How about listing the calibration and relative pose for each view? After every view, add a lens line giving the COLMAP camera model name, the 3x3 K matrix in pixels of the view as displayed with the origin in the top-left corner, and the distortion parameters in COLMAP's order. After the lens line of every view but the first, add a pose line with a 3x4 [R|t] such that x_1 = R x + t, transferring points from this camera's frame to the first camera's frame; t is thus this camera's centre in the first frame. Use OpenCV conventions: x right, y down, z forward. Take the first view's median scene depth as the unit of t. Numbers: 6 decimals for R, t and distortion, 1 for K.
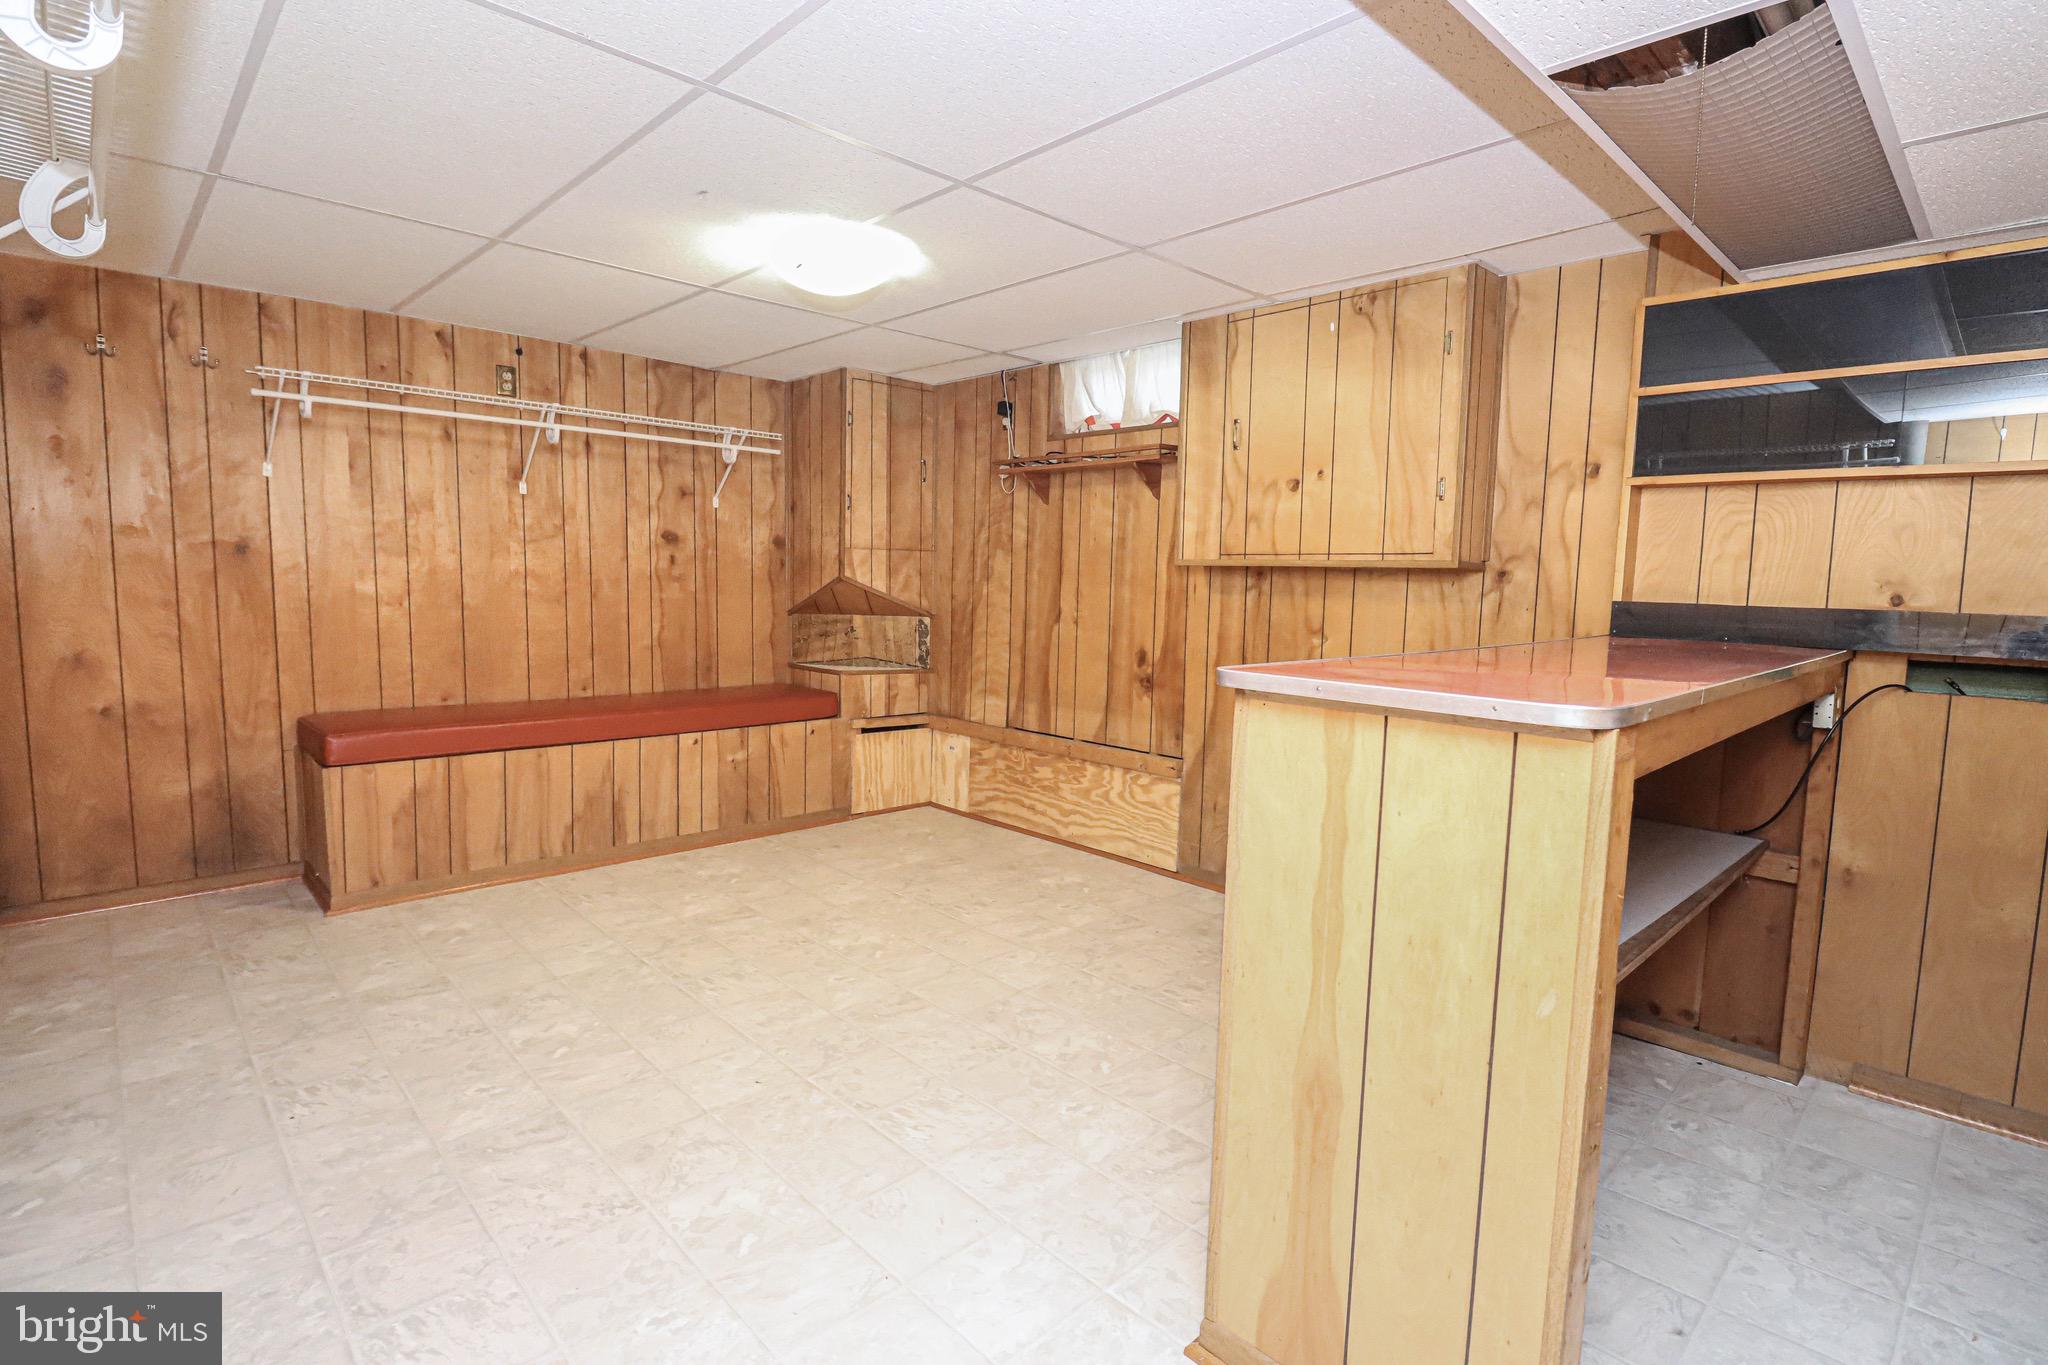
lens RADIAL K [[974.4, 0, 1012.2], [0, 974.4, 674.3], [0, 0, 1]] dist [-0.003396, -0.001257]
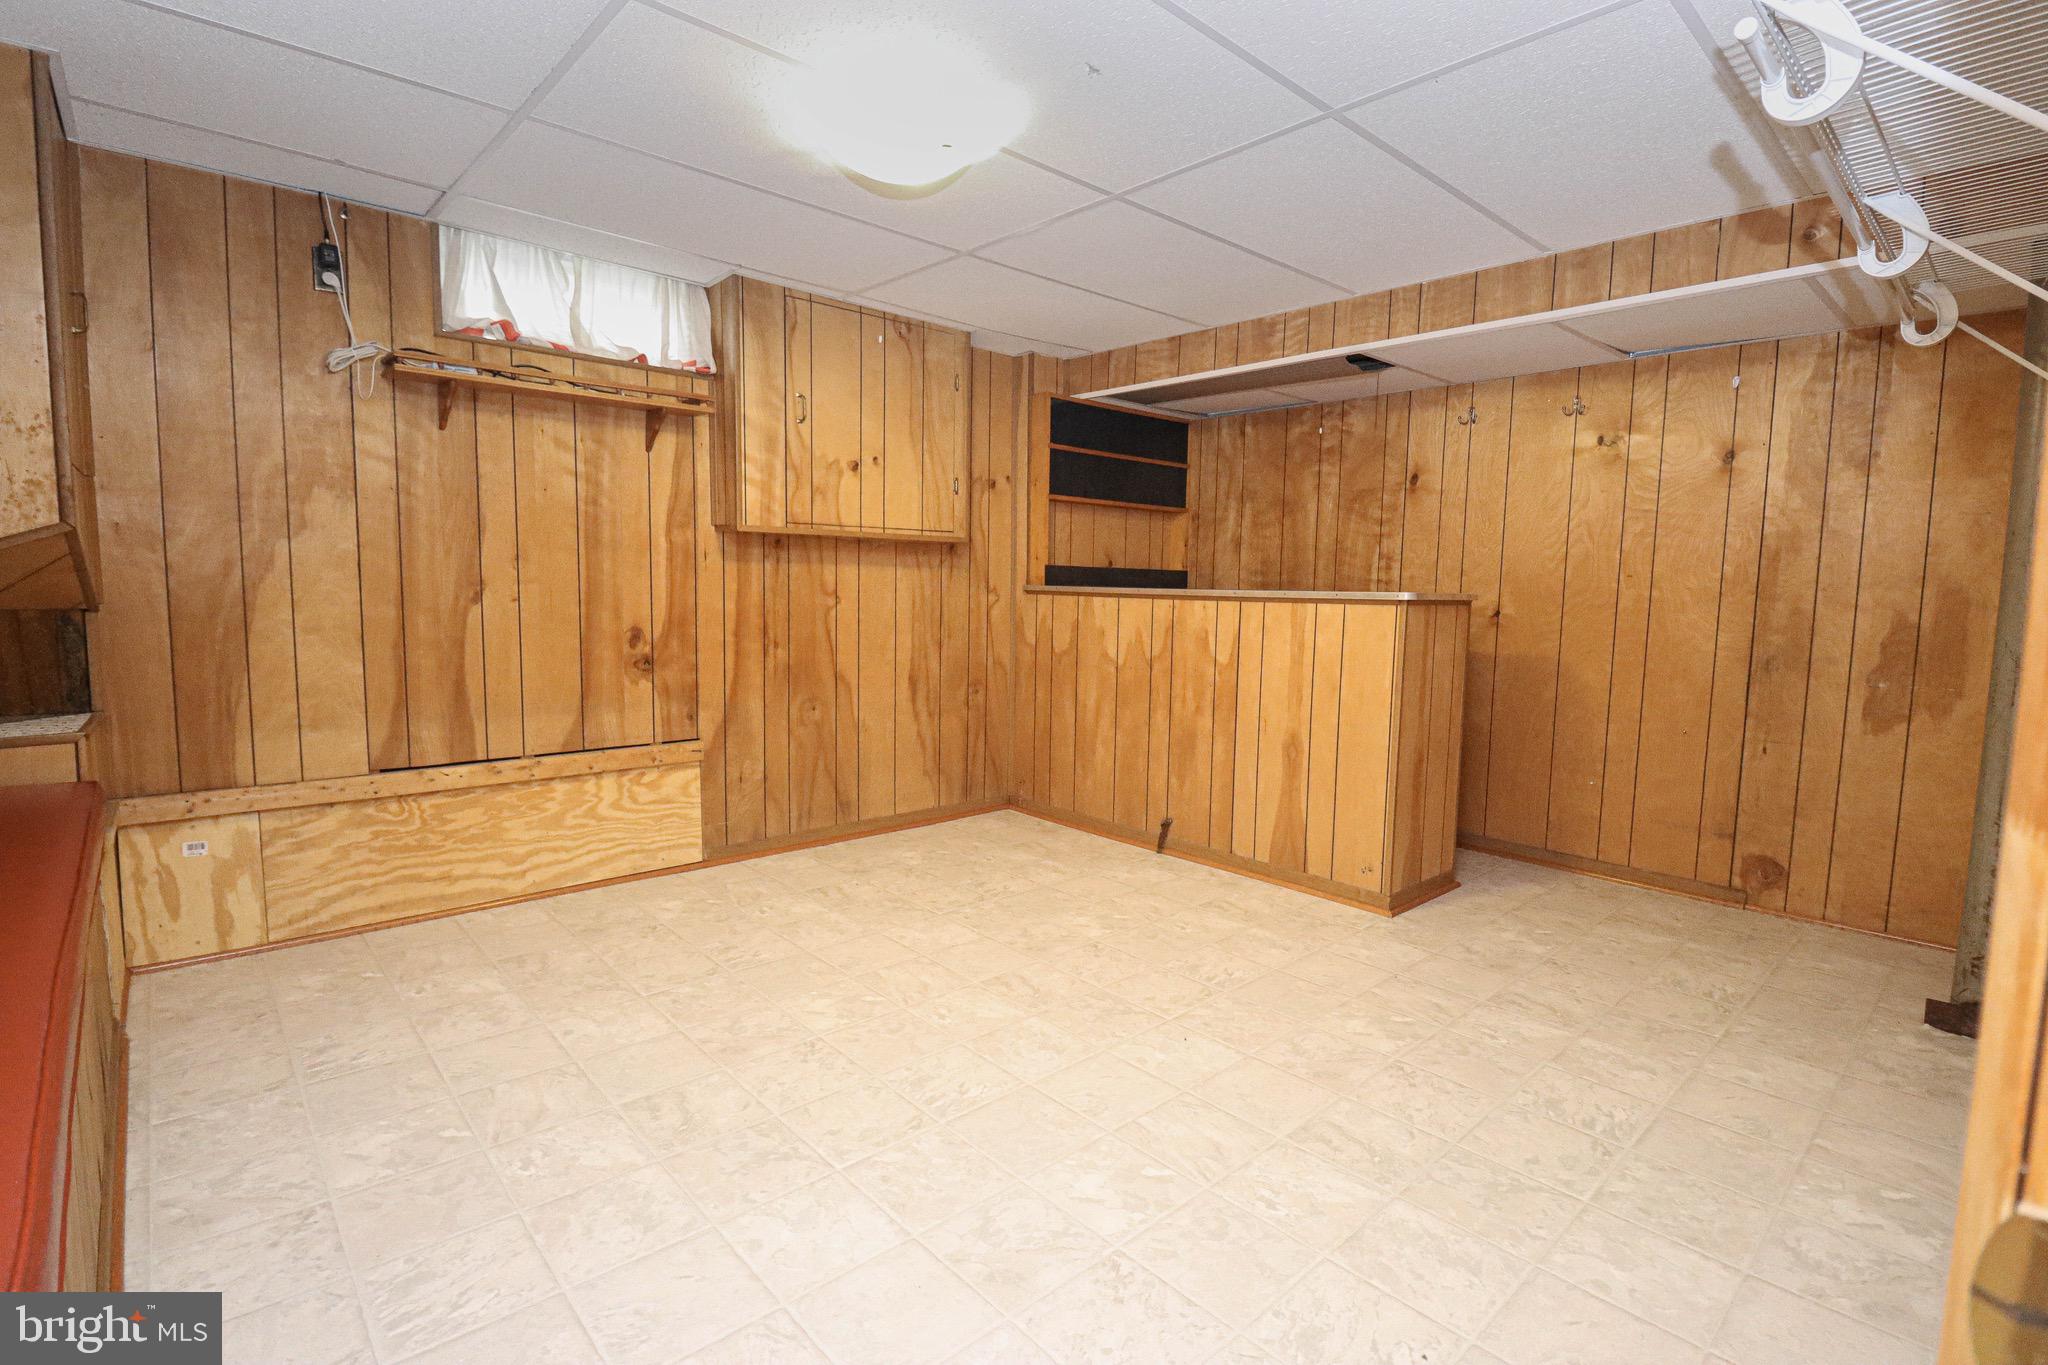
lens RADIAL K [[974.4, 0, 1011.1], [0, 974.4, 679.7], [0, 0, 1]] dist [-0.003396, -0.001257]
pose [[0.022576, -0.119256, 0.992607, -0.730400], [0.085578, 0.989446, 0.116930, -0.052277], [-0.996076, 0.082306, 0.032543, 0.662748]]
